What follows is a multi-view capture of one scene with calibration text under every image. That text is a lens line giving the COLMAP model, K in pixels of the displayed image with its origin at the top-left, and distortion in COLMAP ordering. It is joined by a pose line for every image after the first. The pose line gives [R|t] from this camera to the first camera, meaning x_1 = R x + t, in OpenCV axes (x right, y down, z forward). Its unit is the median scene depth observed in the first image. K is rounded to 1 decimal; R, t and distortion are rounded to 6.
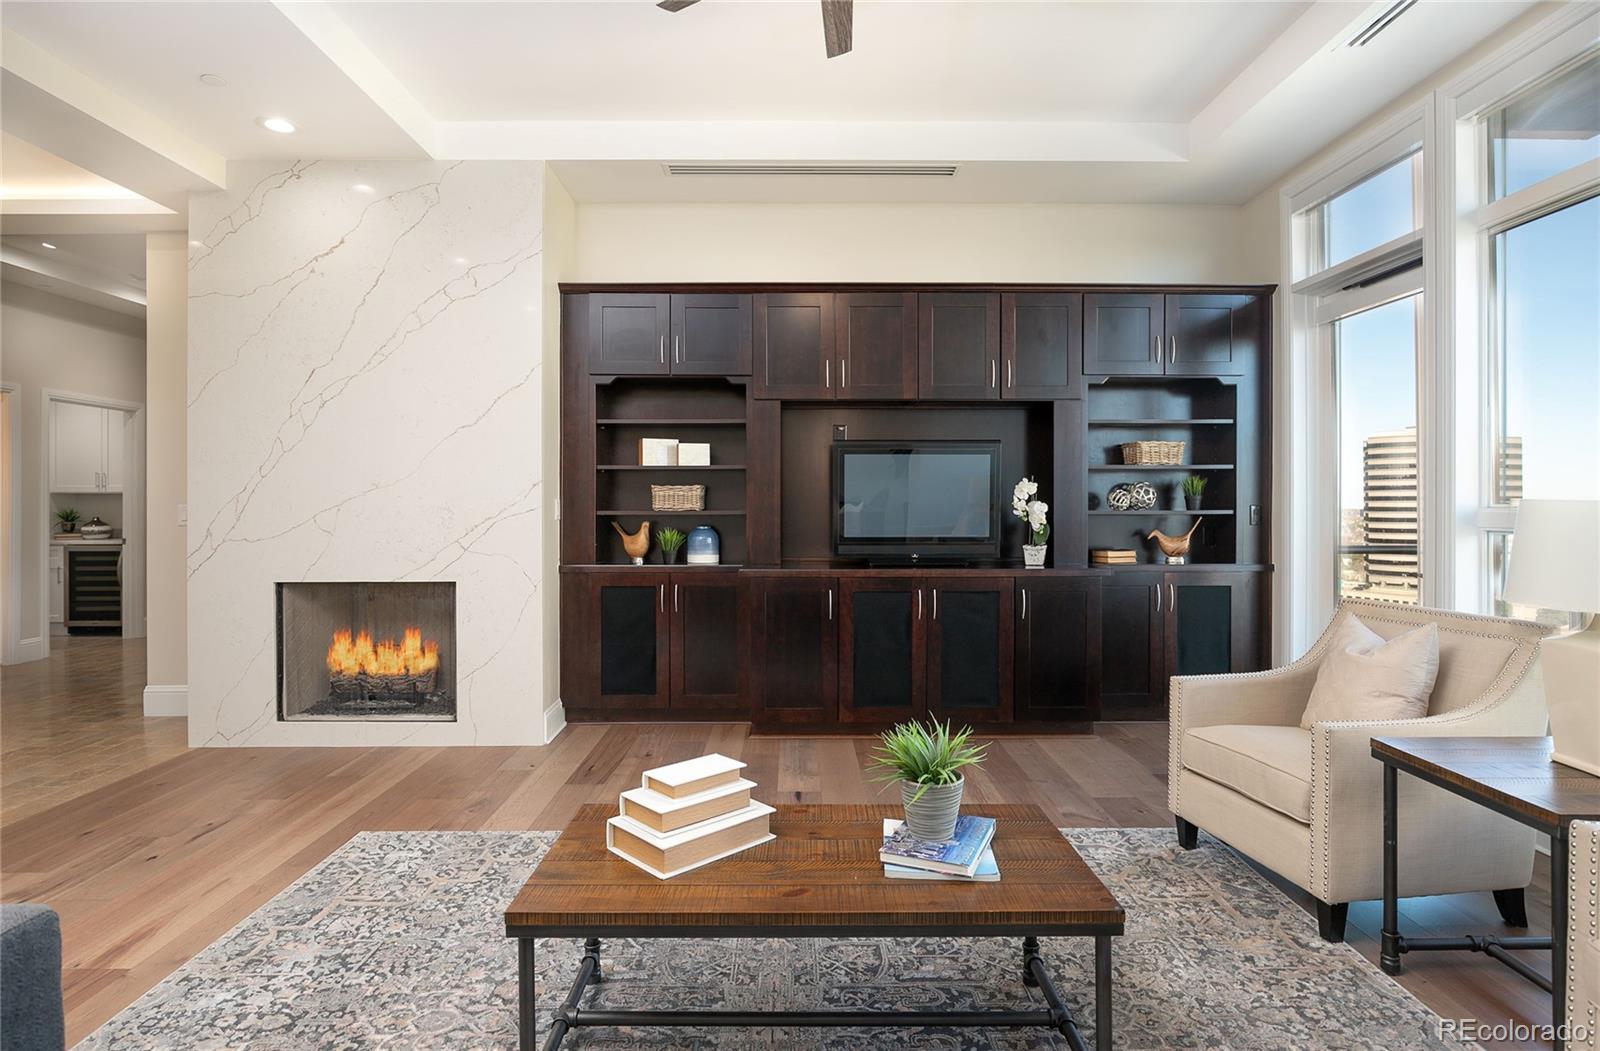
lens RADIAL K [[837.3, 0, 790.2], [0, 837.3, 506.8], [0, 0, 1]] dist [-0.010566, 0.001278]
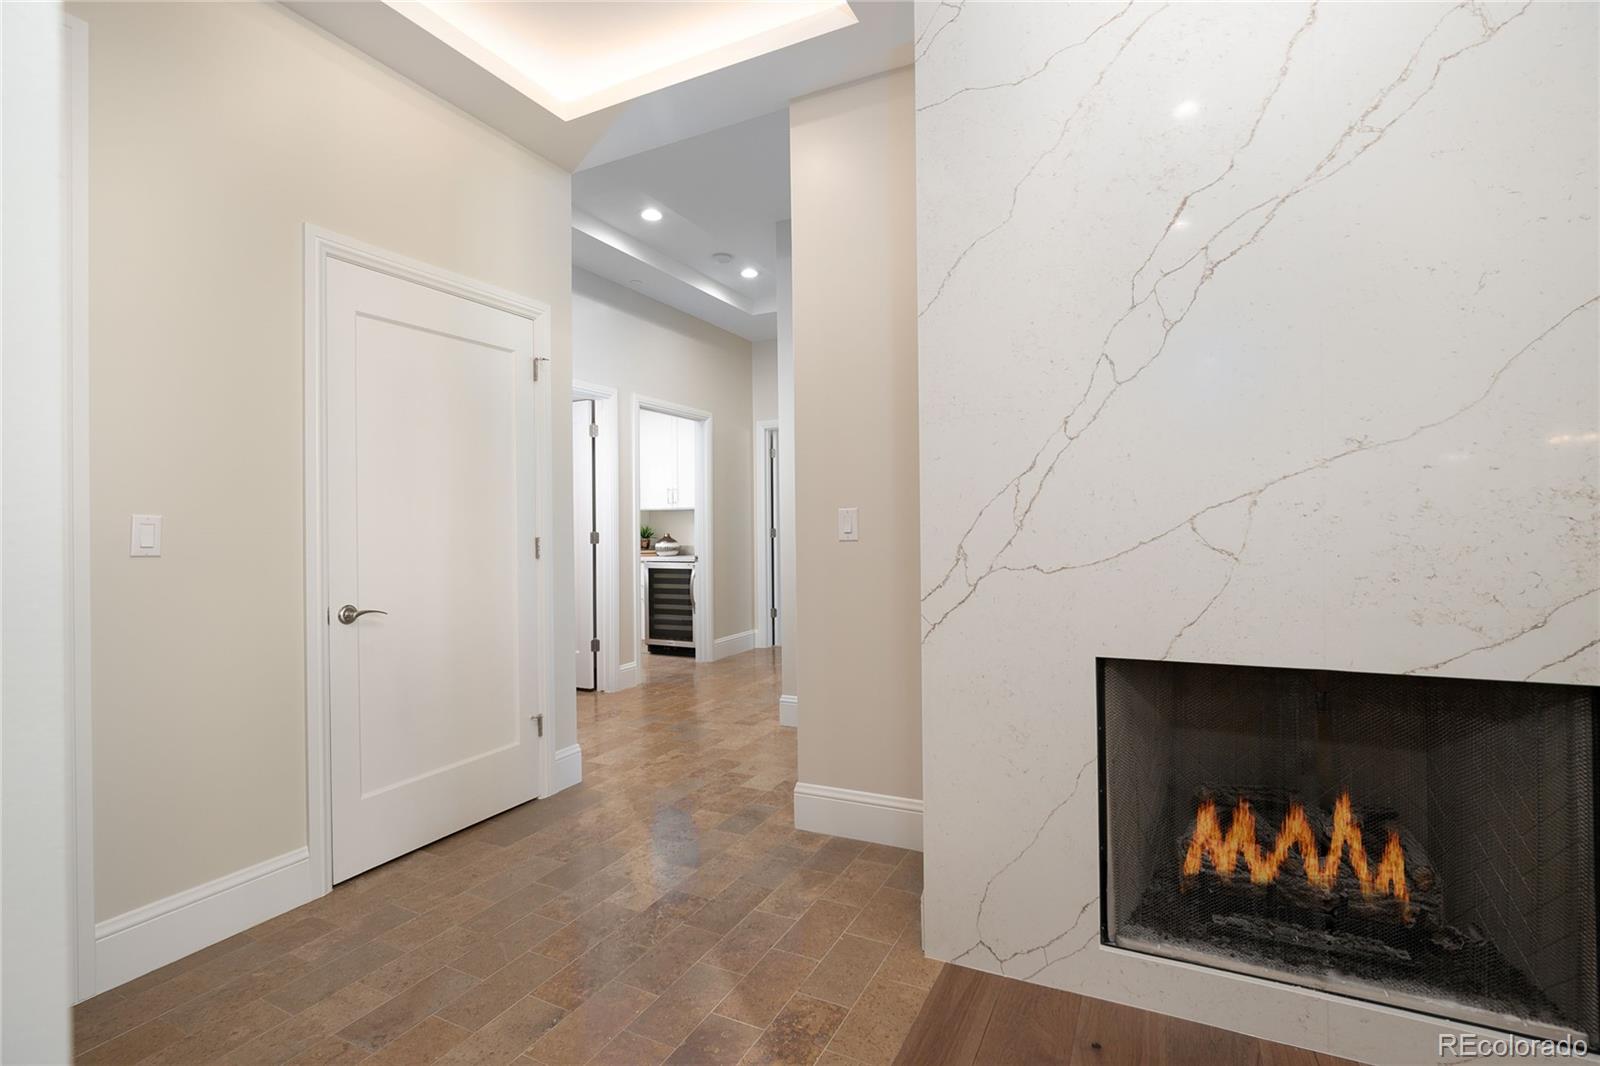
lens RADIAL K [[751.4, 0, 798.1], [0, 751.4, 528.0], [0, 0, 1]] dist [0.002150, -0.000687]
pose [[0.891907, -0.008340, -0.452143, -0.500802], [0.008939, 0.999960, -0.000811, 0.012916], [0.452131, -0.003319, 0.891945, 0.465992]]
